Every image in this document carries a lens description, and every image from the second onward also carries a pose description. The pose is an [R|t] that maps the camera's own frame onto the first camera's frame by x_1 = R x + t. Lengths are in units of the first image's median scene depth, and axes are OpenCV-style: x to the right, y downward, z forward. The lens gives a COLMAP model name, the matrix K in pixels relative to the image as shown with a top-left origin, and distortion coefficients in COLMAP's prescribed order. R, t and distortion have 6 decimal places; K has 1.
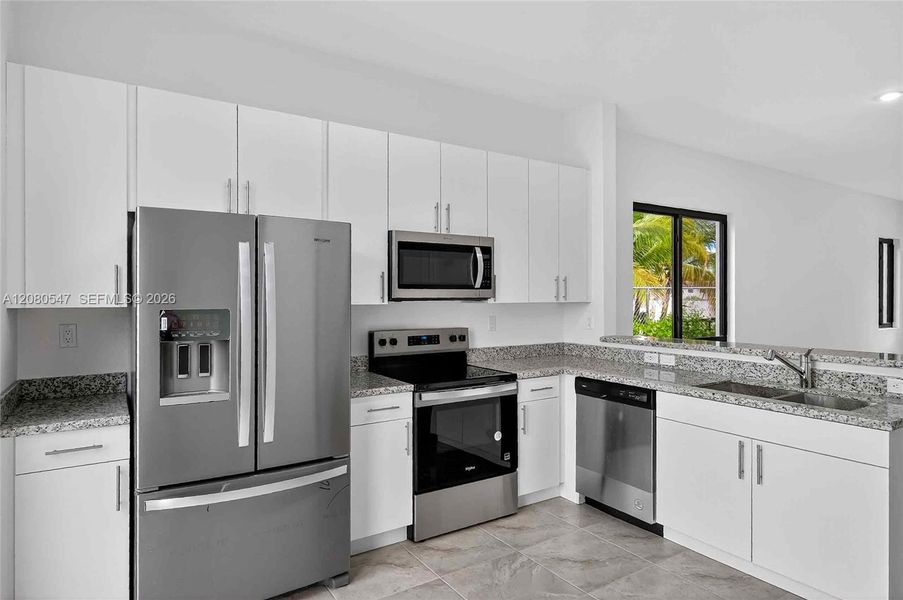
lens RADIAL K [[523.5, 0, 451.9], [0, 523.5, 296.2], [0, 0, 1]] dist [0.003845, -0.001771]
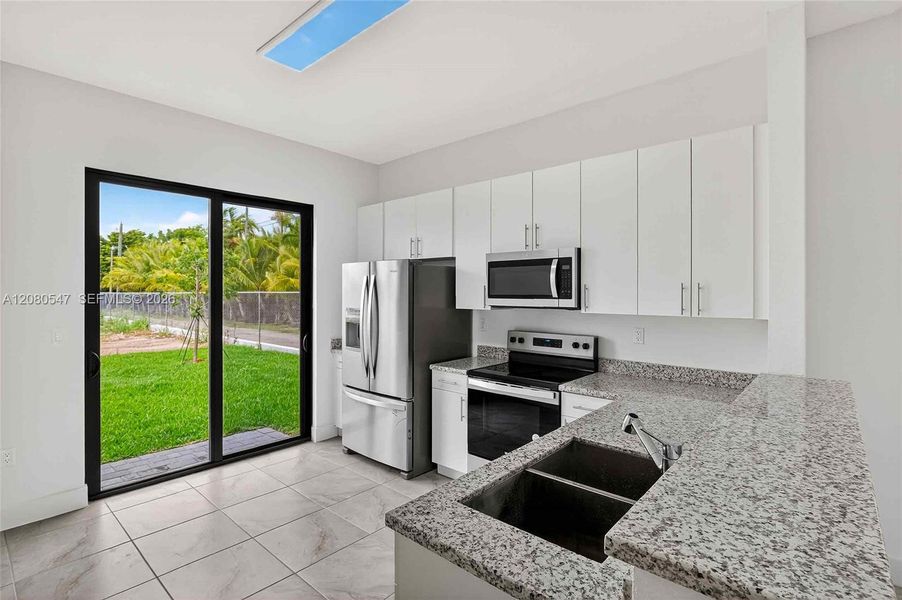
lens RADIAL K [[438.1, 0, 446.2], [0, 438.1, 292.2], [0, 0, 1]] dist [-0.000225, -0.000148]
pose [[0.253770, 0.001069, -0.967264, 0.914577], [-0.002297, 0.999997, 0.000503, -0.029280], [0.967262, 0.002094, 0.253771, 0.608618]]
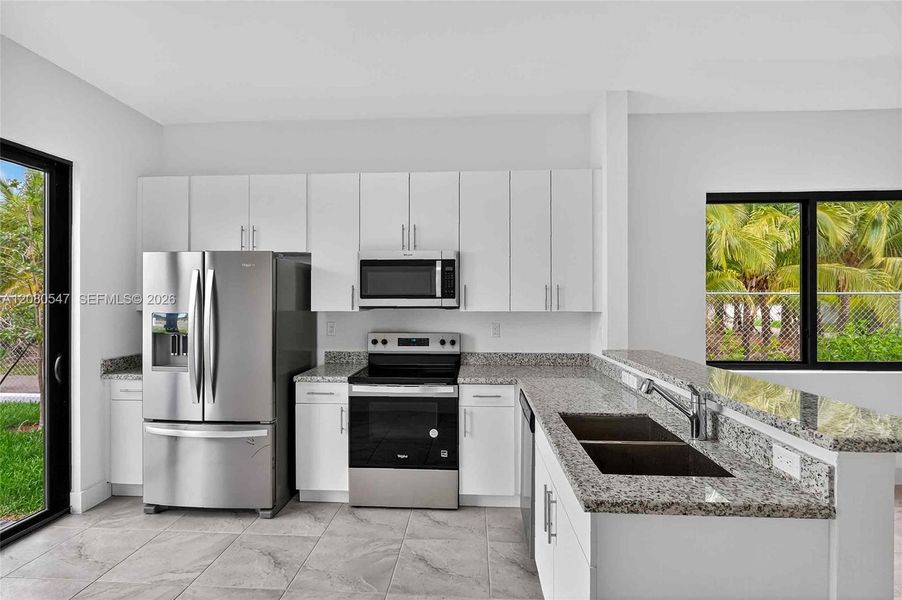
lens RADIAL K [[437.9, 0, 451.0], [0, 437.9, 300.0], [0, 0, 1]] dist [-0.002933, -0.001264]
pose [[0.803836, -0.001412, -0.594850, 0.671497], [-0.000465, 0.999995, -0.003003, -0.008546], [0.594851, 0.002691, 0.803831, 0.290429]]
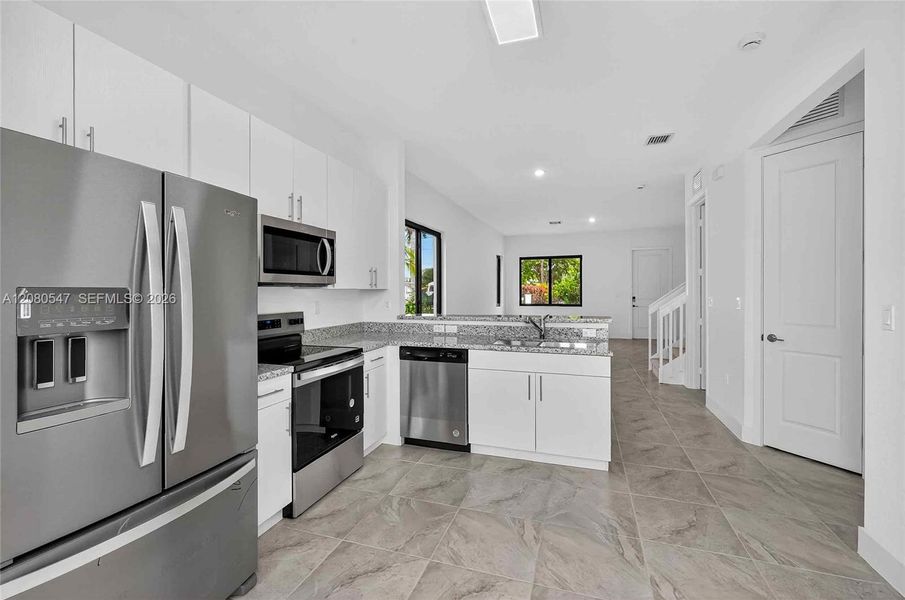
lens RADIAL K [[394.8, 0, 451.0], [0, 394.8, 290.8], [0, 0, 1]] dist [-0.001352, -0.000261]
pose [[0.785647, -0.002206, 0.618671, -0.282684], [0.002864, 0.999996, -0.000072, 0.020473], [-0.618668, 0.001828, 0.785650, 0.181781]]
